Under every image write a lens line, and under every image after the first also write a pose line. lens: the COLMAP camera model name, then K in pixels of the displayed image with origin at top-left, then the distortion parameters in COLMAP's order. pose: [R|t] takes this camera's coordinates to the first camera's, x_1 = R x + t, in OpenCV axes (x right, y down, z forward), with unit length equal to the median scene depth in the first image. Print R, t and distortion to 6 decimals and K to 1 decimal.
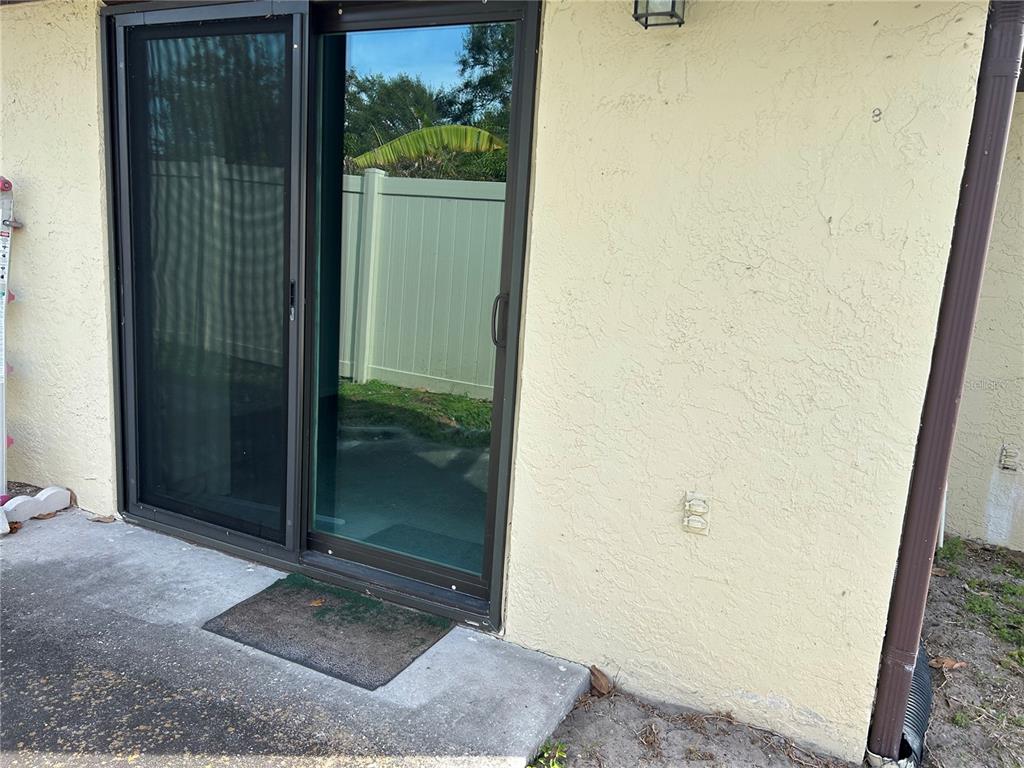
lens RADIAL K [[773.4, 0, 510.8], [0, 773.4, 387.3], [0, 0, 1]] dist [0.031648, -0.029348]
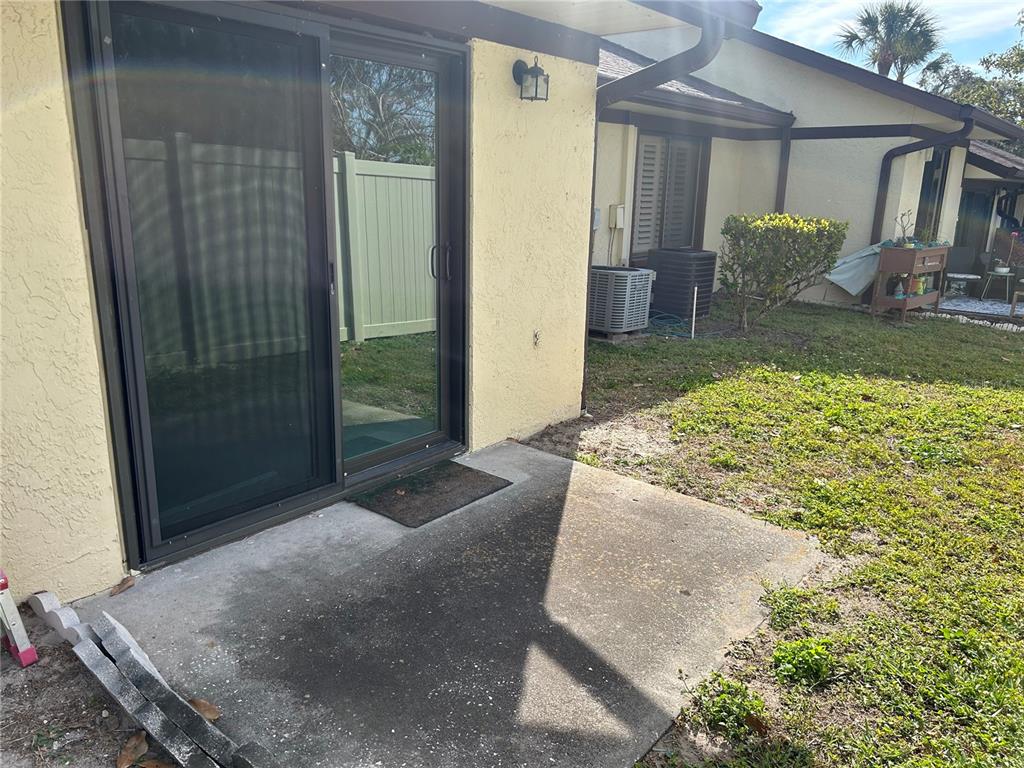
lens RADIAL K [[773.4, 0, 512.1], [0, 773.4, 383.6], [0, 0, 1]] dist [0.031648, -0.029348]
pose [[0.203727, -0.294044, 0.933827, -1.505066], [0.174556, 0.949458, 0.260884, -0.236523], [-0.963341, 0.109856, 0.244757, 0.485802]]
